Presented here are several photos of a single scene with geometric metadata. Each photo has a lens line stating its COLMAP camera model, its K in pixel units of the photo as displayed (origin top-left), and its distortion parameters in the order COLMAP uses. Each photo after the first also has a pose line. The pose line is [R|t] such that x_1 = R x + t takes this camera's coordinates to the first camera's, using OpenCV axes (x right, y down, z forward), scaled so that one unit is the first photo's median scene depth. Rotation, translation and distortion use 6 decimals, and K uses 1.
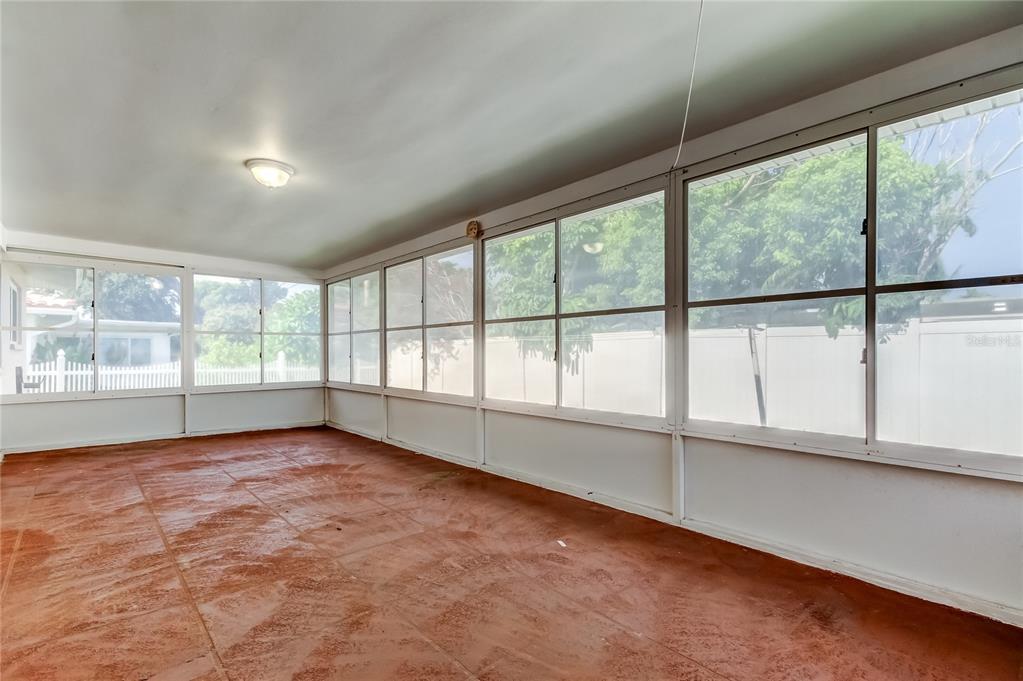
lens RADIAL K [[475.9, 0, 509.5], [0, 475.9, 344.8], [0, 0, 1]] dist [0.010136, -0.000799]
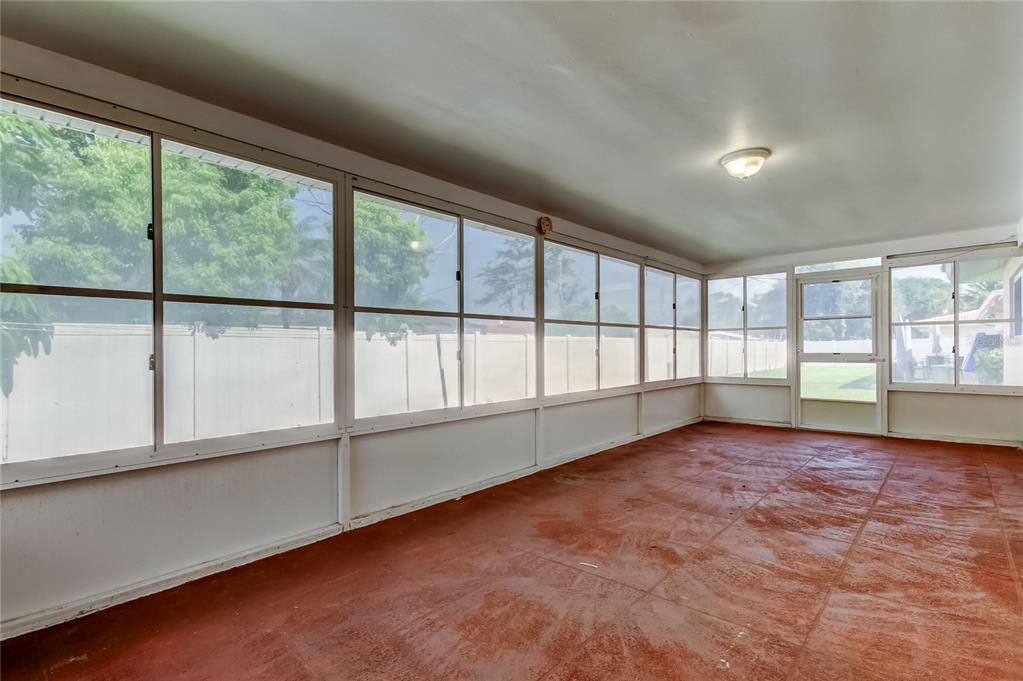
lens RADIAL K [[491.6, 0, 515.4], [0, 491.6, 337.4], [0, 0, 1]] dist [0.002635, 0.000258]
pose [[-0.112419, 0.030106, 0.993205, -1.447345], [0.000098, 0.999541, -0.030287, 0.026477], [-0.993661, -0.003307, -0.112370, 1.584562]]
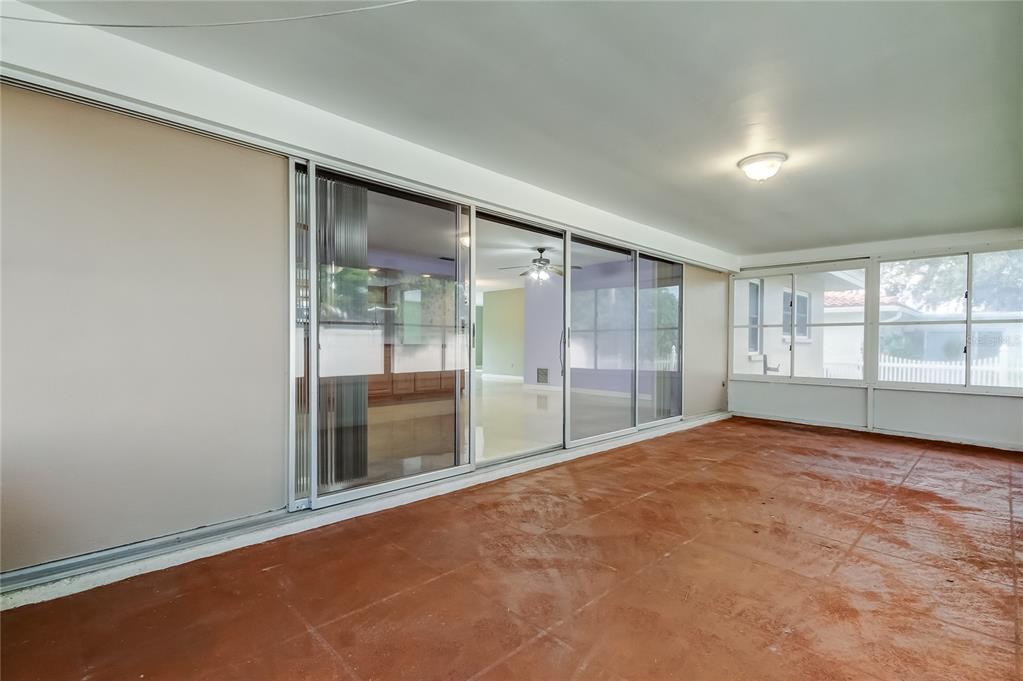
lens RADIAL K [[475.9, 0, 509.5], [0, 475.9, 344.8], [0, 0, 1]] dist [0.010136, -0.000799]
pose [[0.037001, 0.008311, -0.999281, 0.506756], [0.003485, 0.999958, 0.008446, 0.008613], [0.999309, -0.003795, 0.036971, 0.435873]]
